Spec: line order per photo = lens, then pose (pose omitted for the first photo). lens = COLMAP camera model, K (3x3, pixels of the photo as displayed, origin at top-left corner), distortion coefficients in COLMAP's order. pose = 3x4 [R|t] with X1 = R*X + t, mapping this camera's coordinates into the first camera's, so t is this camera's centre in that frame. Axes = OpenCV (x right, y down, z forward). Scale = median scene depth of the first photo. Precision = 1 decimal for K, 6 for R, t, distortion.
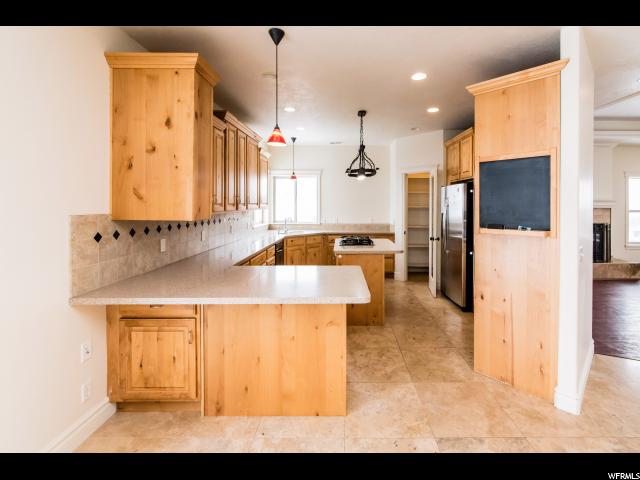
lens RADIAL K [[282.4, 0, 337.8], [0, 282.4, 205.6], [0, 0, 1]] dist [-0.004768, 0.000024]
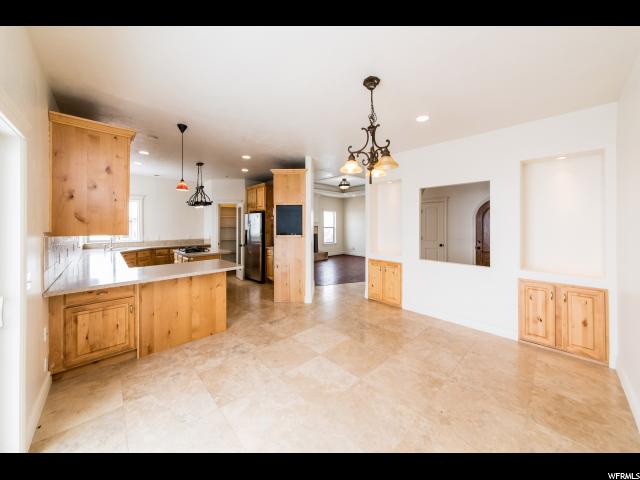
lens RADIAL K [[227.8, 0, 314.9], [0, 227.8, 227.1], [0, 0, 1]] dist [-0.001983, 0.000325]
pose [[0.724271, -0.009666, 0.689448, -0.556377], [0.005365, 0.999950, 0.008384, 0.002200], [-0.689495, -0.002373, 0.724287, -0.540639]]
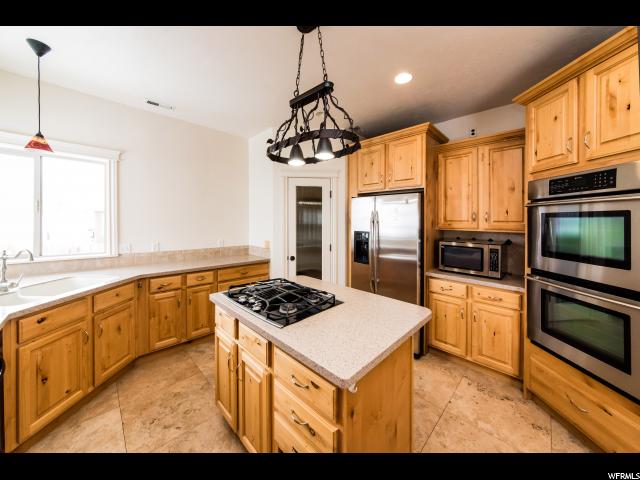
lens RADIAL K [[238.5, 0, 319.9], [0, 238.5, 218.6], [0, 0, 1]] dist [0.001762, 0.000373]
pose [[0.705645, 0.006017, 0.708540, -0.310312], [-0.003155, 0.999981, -0.005350, 0.003519], [-0.708559, 0.001539, 0.705650, 1.313340]]
